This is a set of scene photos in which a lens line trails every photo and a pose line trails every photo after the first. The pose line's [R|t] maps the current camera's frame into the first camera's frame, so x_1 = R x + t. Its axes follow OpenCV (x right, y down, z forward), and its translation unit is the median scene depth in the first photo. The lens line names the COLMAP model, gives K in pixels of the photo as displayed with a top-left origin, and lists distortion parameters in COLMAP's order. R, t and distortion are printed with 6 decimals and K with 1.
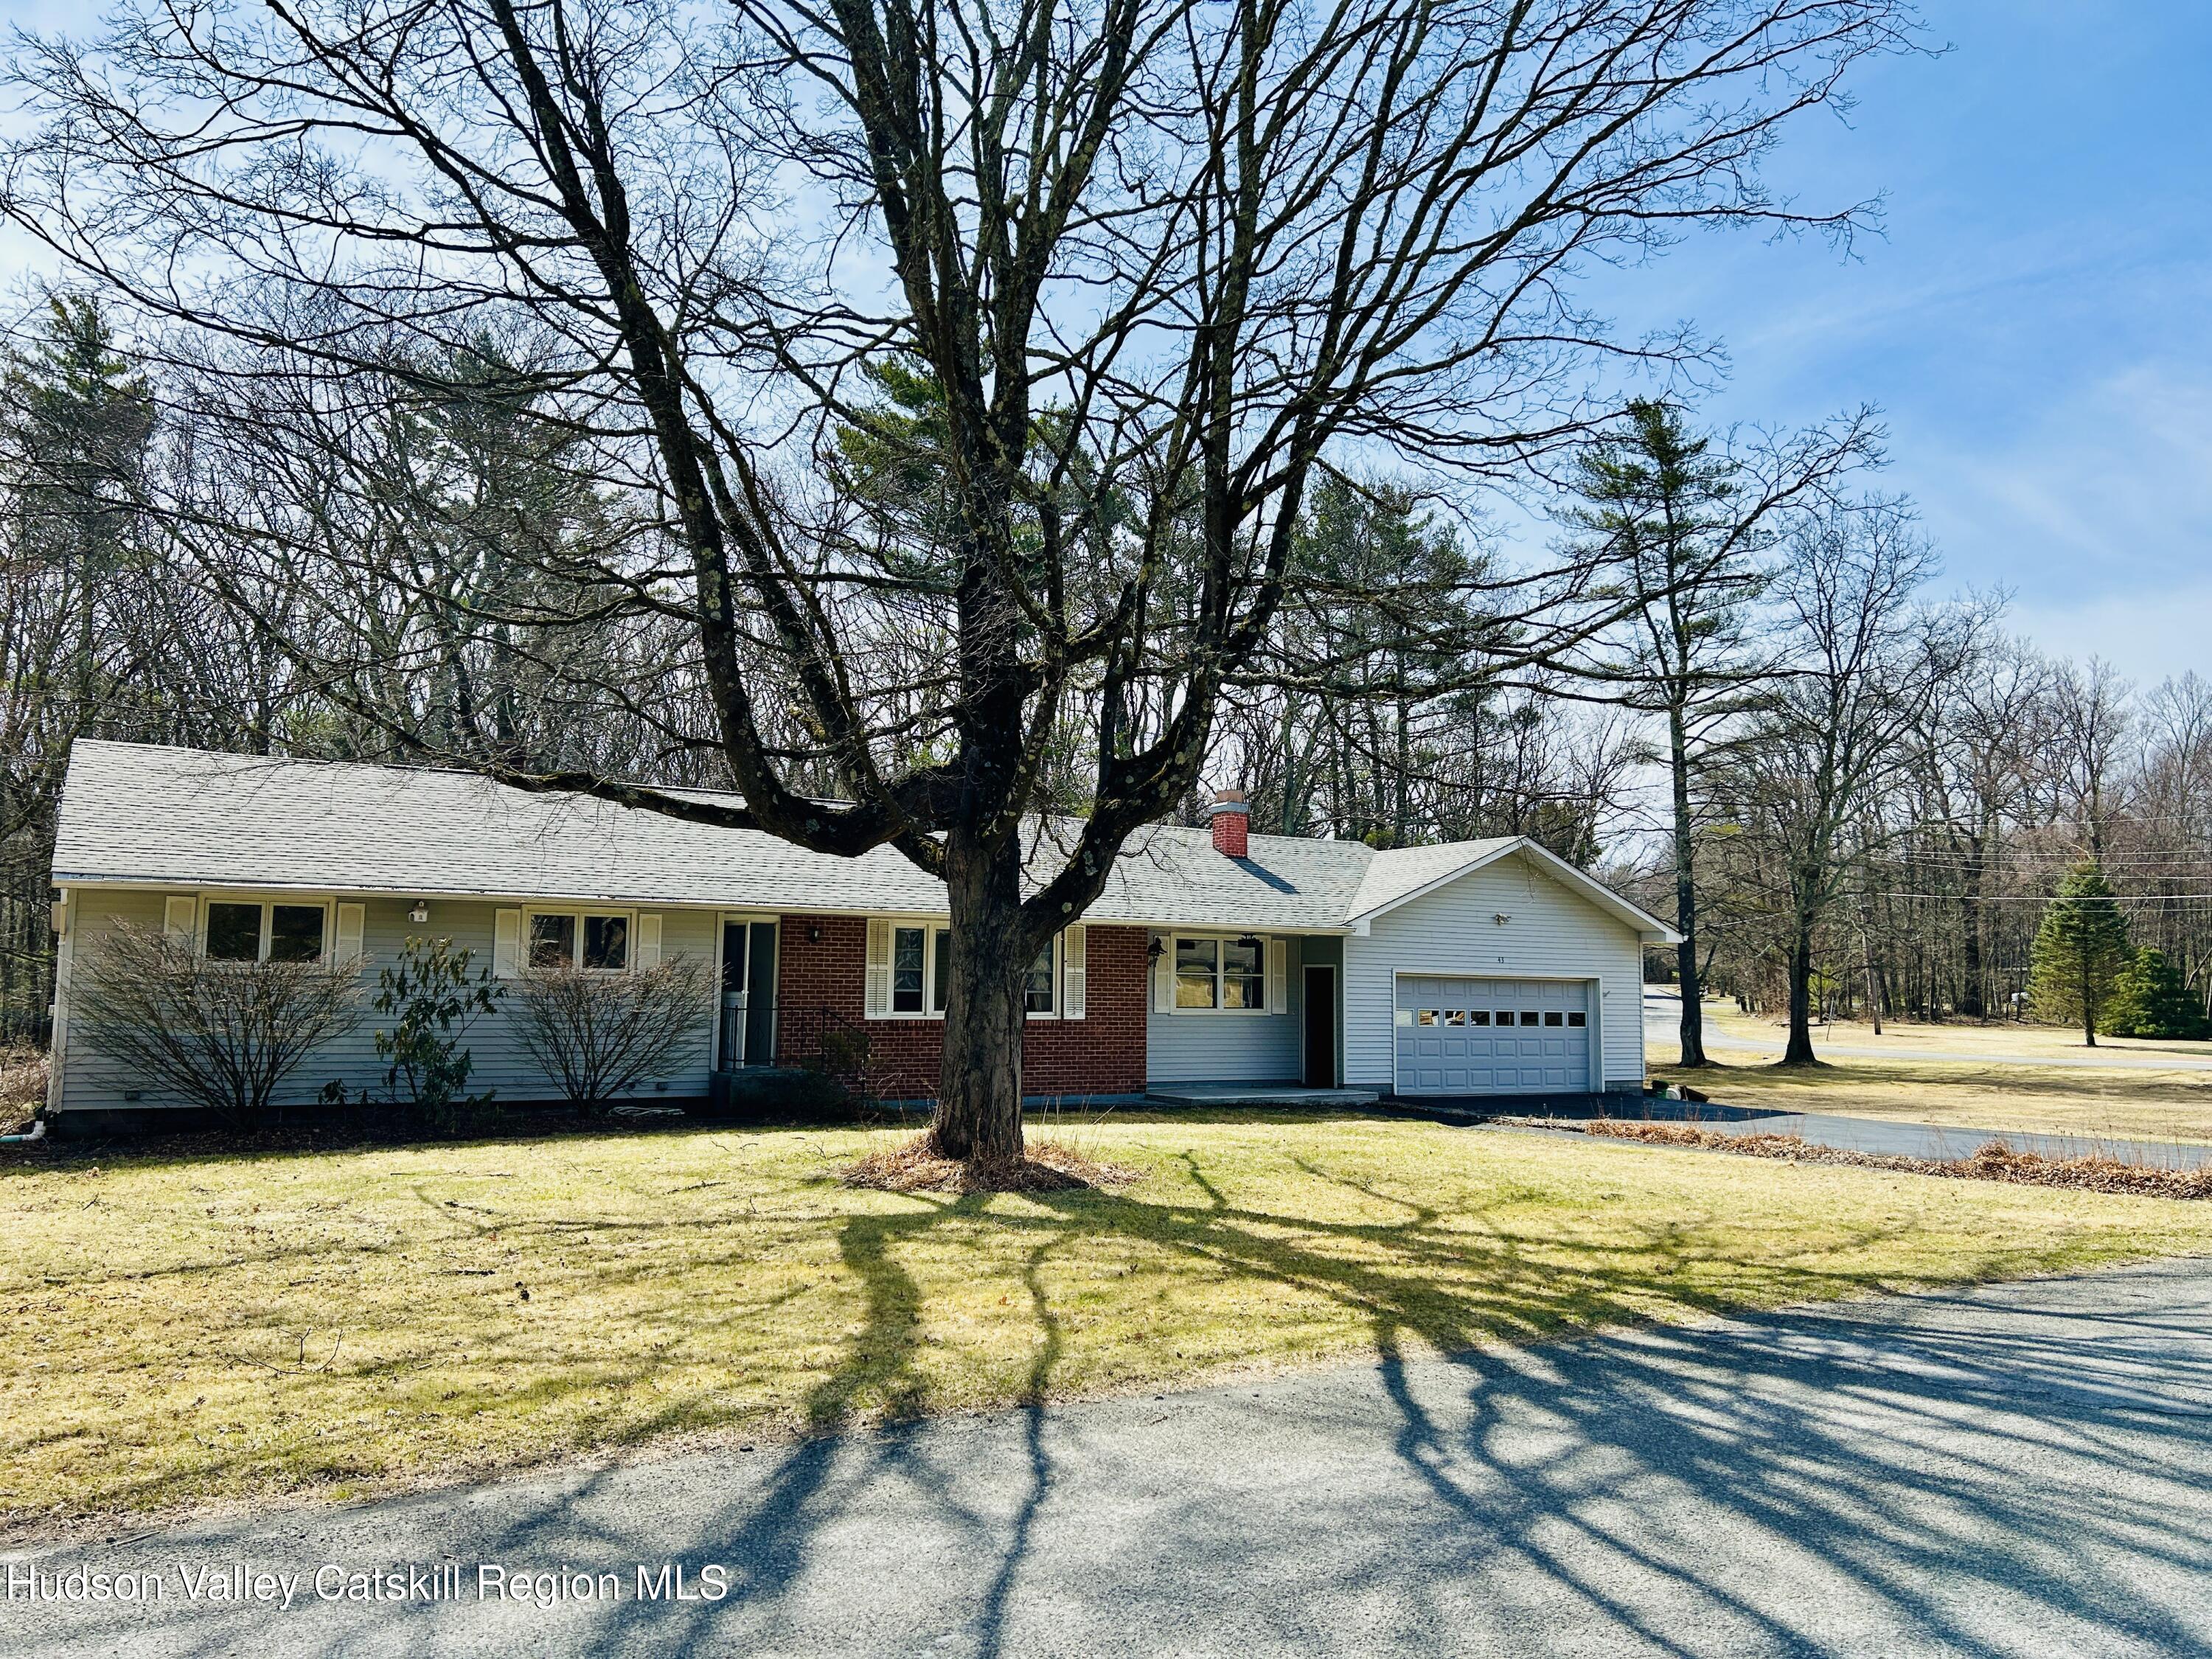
lens RADIAL K [[1644.2, 0, 1106.0], [0, 1644.2, 829.5], [0, 0, 1]] dist [0.092943, -0.097127]
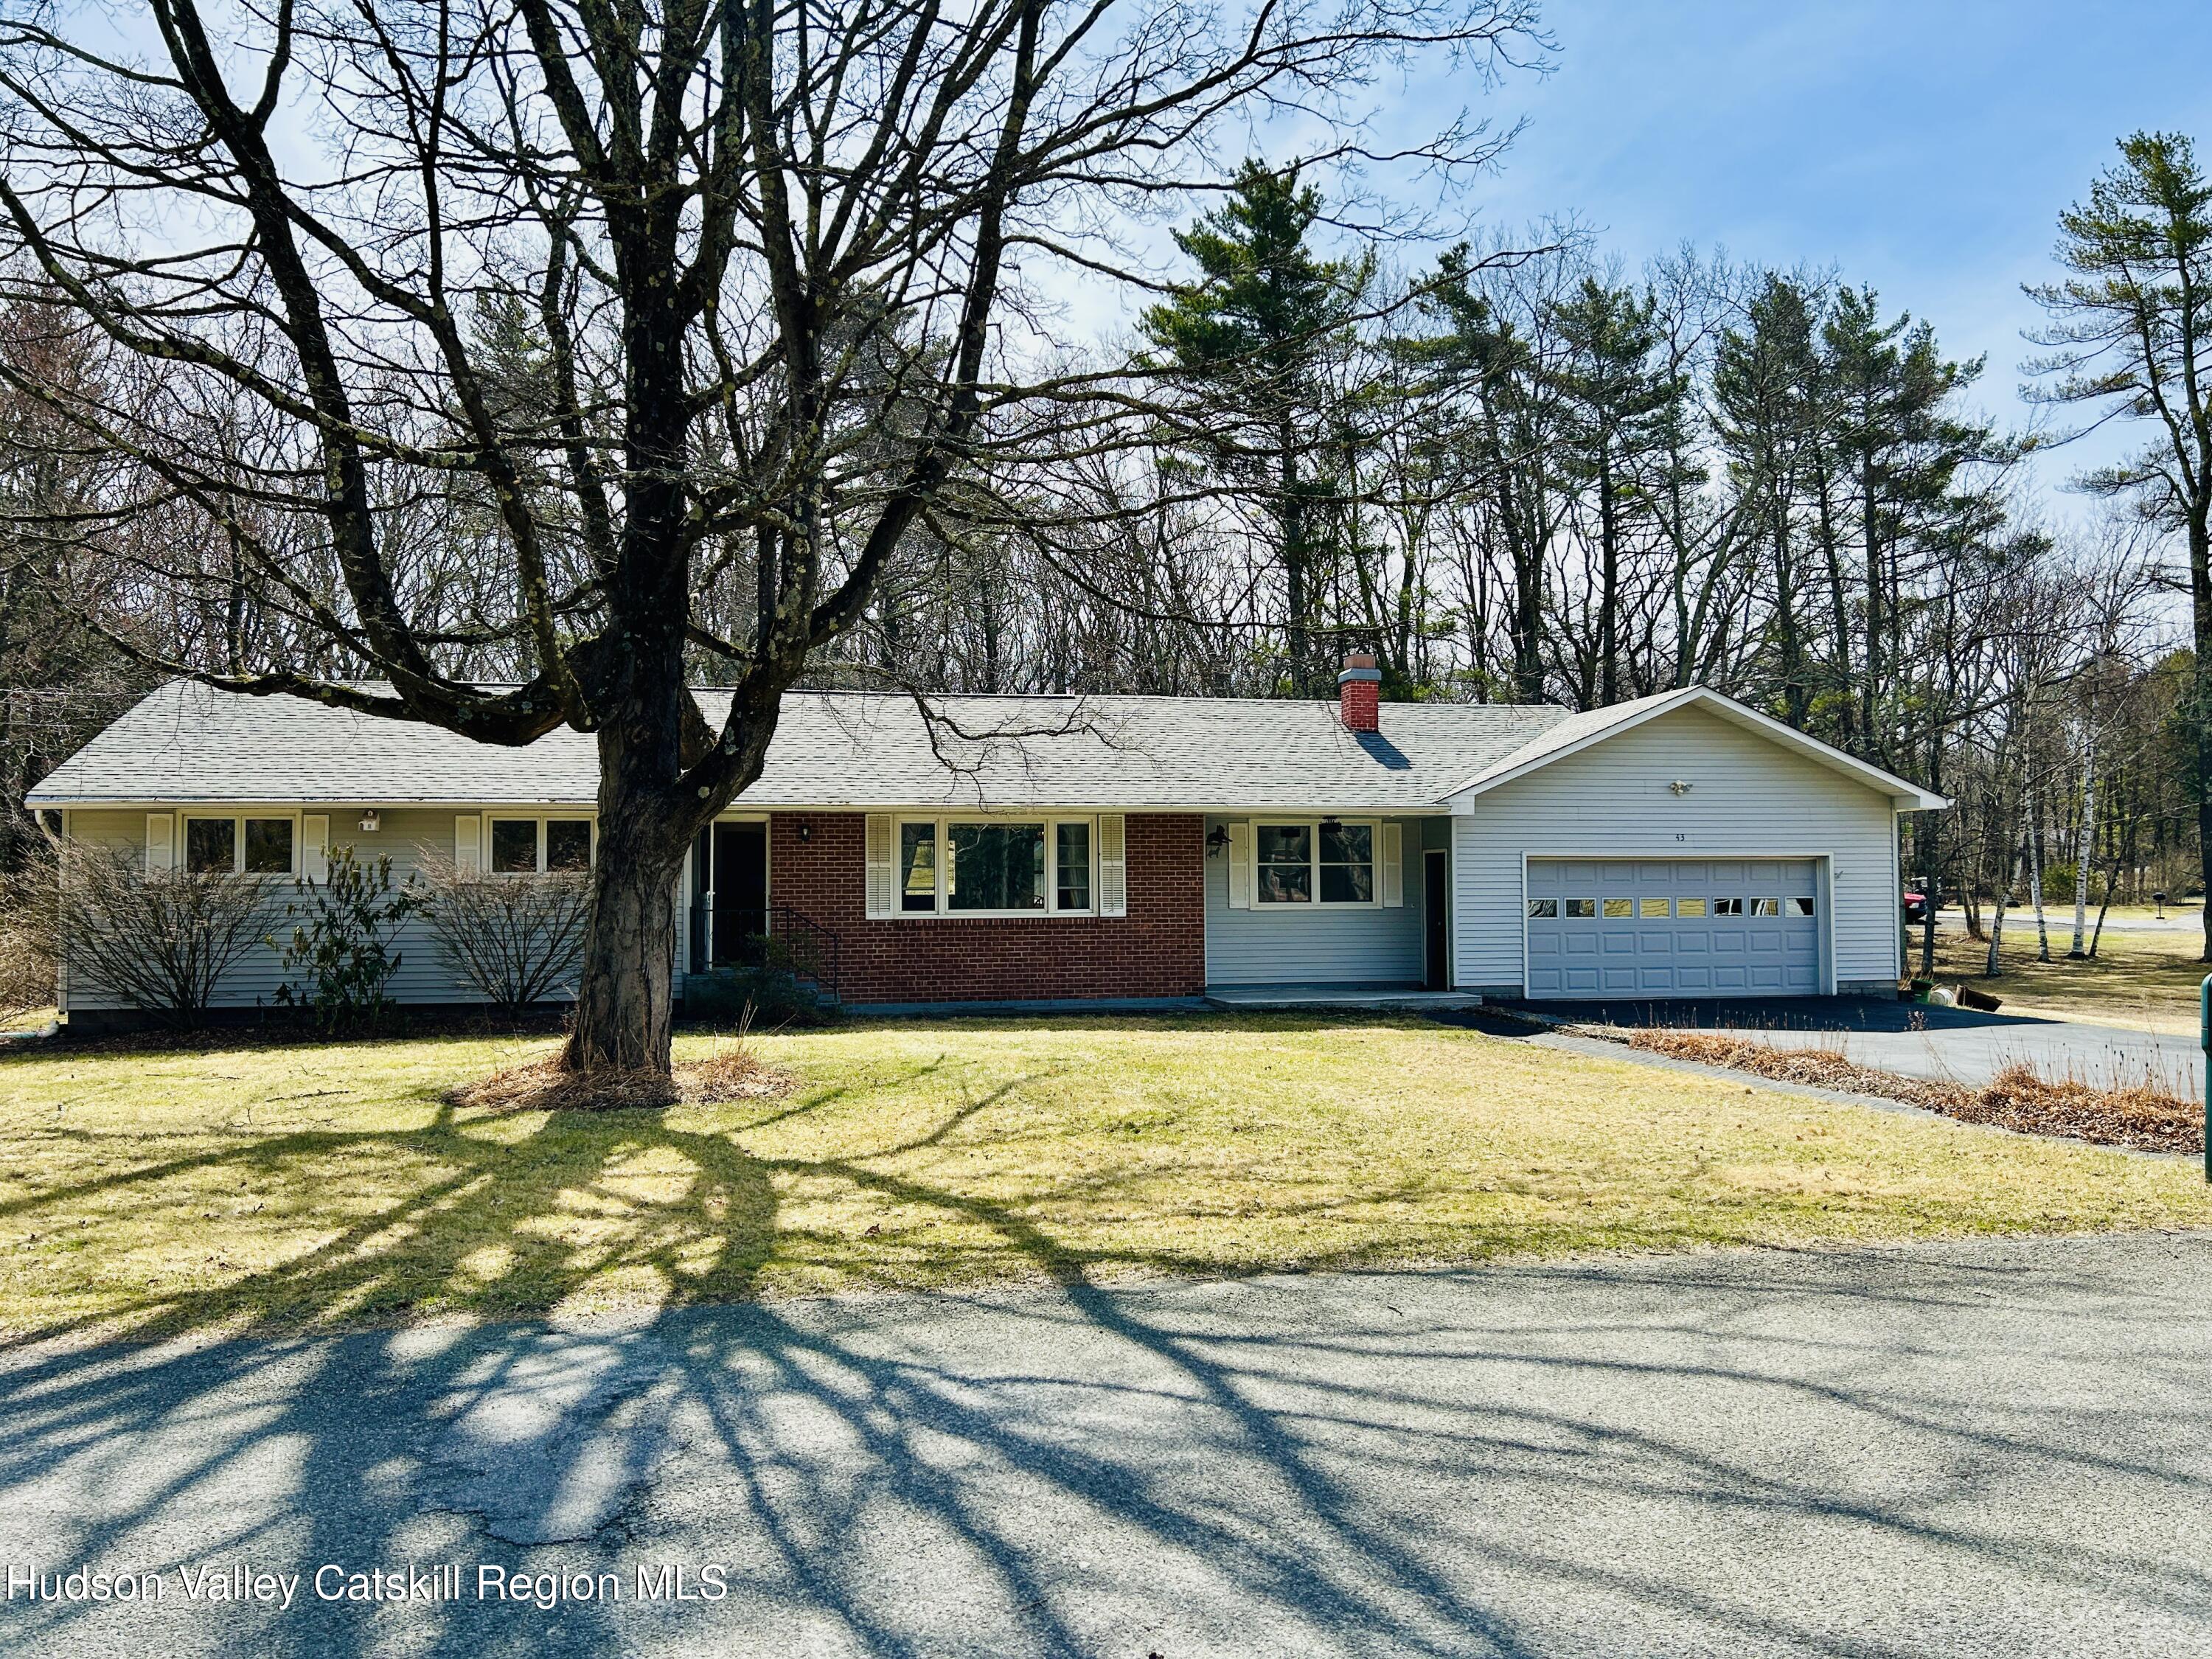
lens RADIAL K [[1644.2, 0, 1106.0], [0, 1644.2, 829.5], [0, 0, 1]] dist [0.092943, -0.097127]
pose [[0.944211, -0.031792, -0.327803, 0.260309], [0.051642, 0.997310, 0.052025, 0.017989], [0.325267, -0.066051, 0.943313, 0.129402]]
